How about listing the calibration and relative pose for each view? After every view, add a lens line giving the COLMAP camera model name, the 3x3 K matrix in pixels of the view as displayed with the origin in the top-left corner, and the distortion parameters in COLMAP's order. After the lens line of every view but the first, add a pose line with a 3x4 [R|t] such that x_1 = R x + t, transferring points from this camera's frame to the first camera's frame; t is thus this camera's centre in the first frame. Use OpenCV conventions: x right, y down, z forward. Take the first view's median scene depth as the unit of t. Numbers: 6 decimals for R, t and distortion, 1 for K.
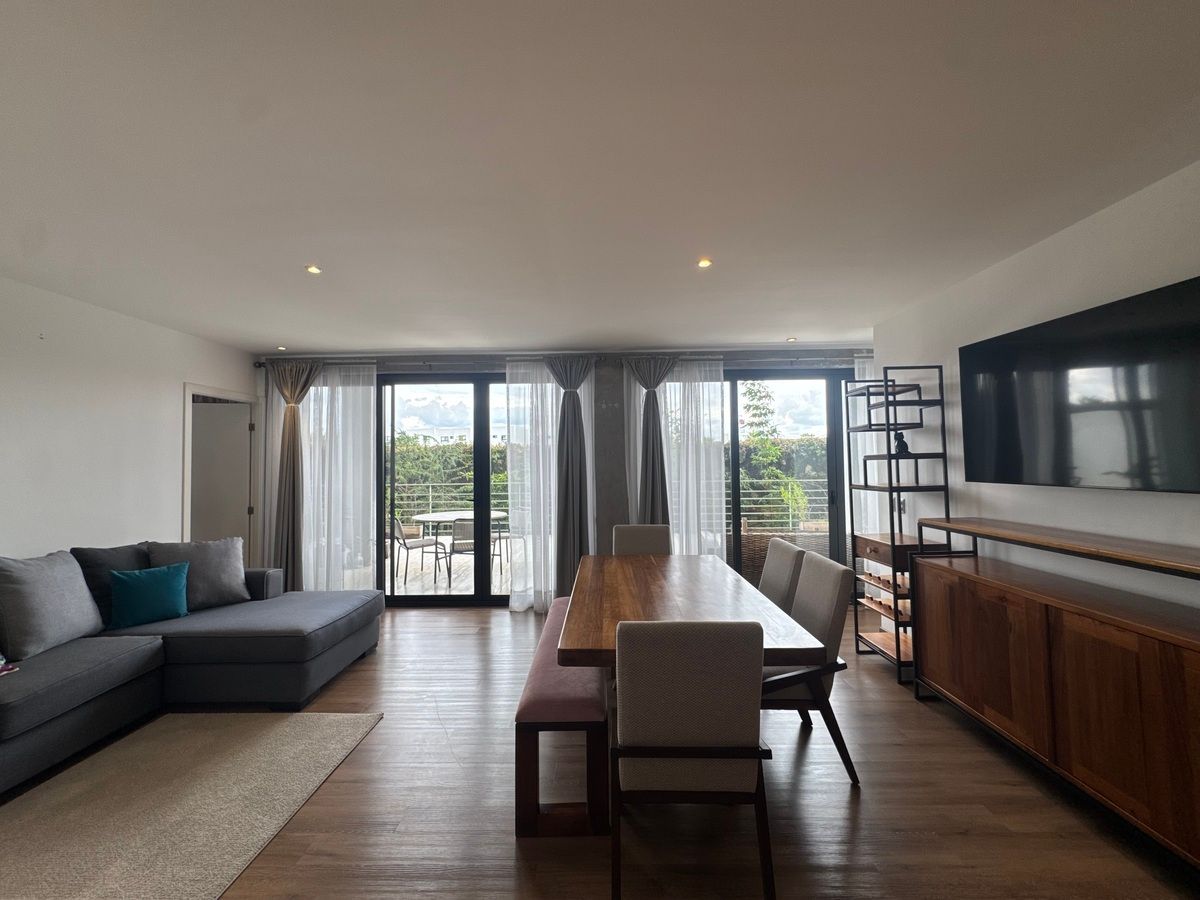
lens RADIAL K [[481.2, 0, 607.2], [0, 481.2, 449.8], [0, 0, 1]] dist [-0.003194, 0.000072]
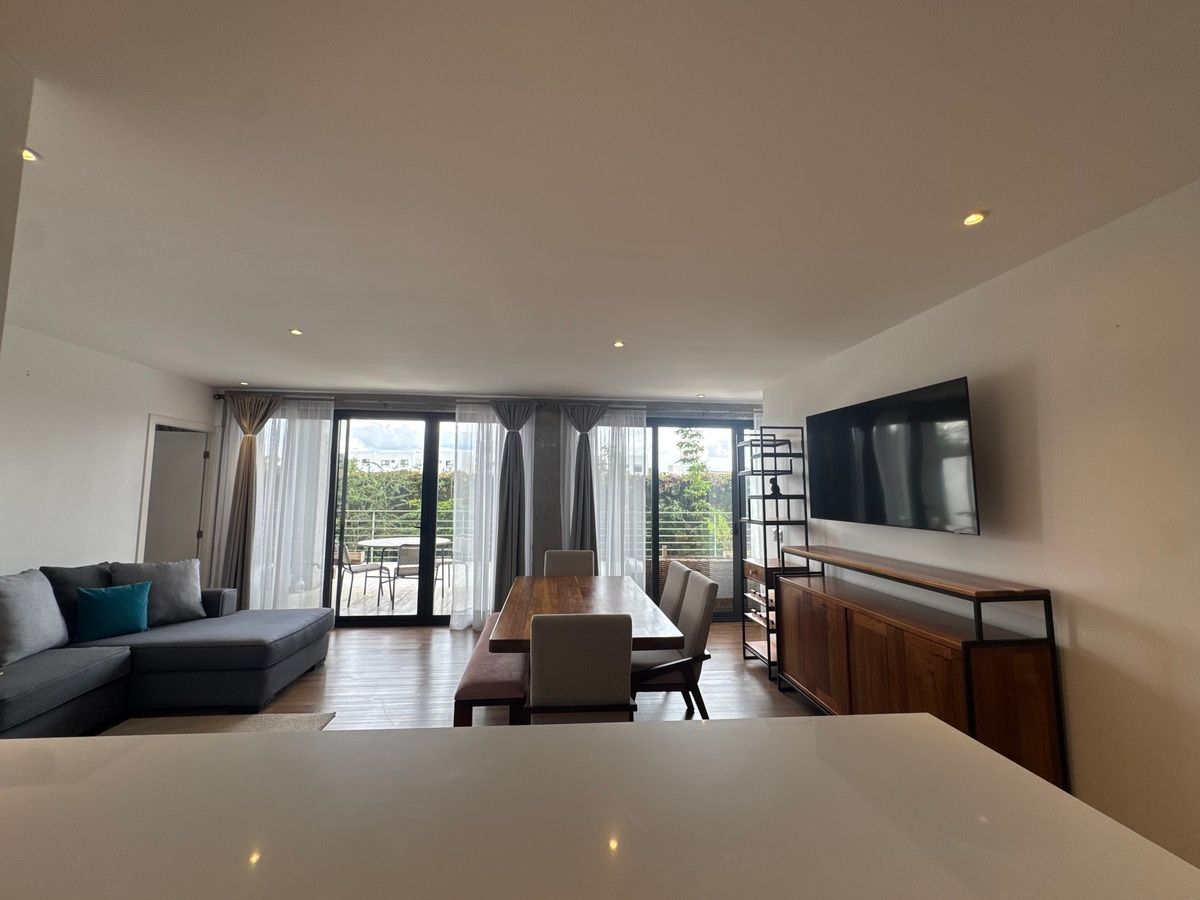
lens RADIAL K [[481.2, 0, 604.4], [0, 481.2, 449.0], [0, 0, 1]] dist [-0.003194, 0.000072]
pose [[0.994481, 0.029181, 0.100777, 0.024640], [-0.023067, 0.997852, -0.061308, -0.016248], [-0.102350, 0.058645, 0.993018, -0.149143]]
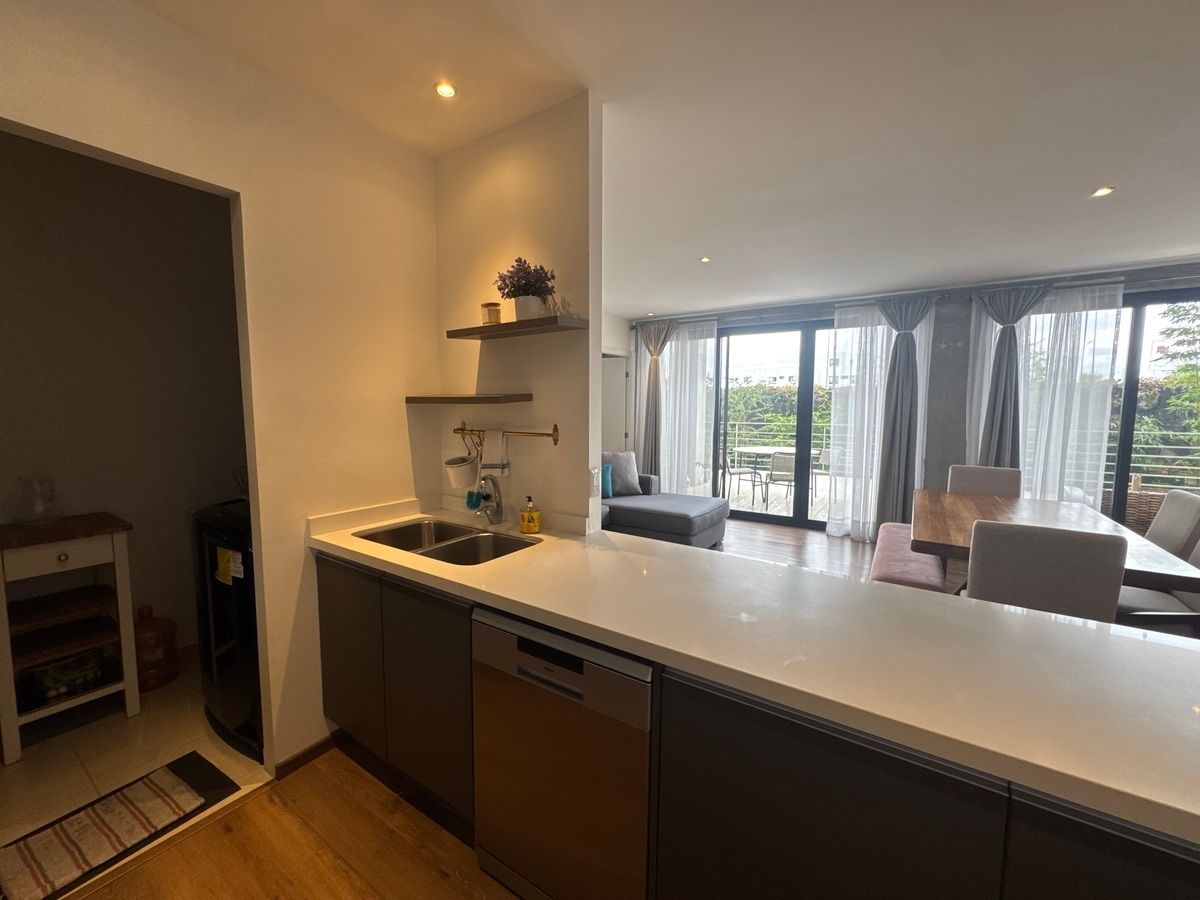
lens RADIAL K [[481.2, 0, 601.2], [0, 481.2, 450.8], [0, 0, 1]] dist [-0.003194, 0.000072]
pose [[0.835084, 0.066456, -0.546094, -0.041921], [0.001588, 0.992381, 0.123194, -0.000708], [0.550120, -0.103744, 0.828616, -0.214086]]
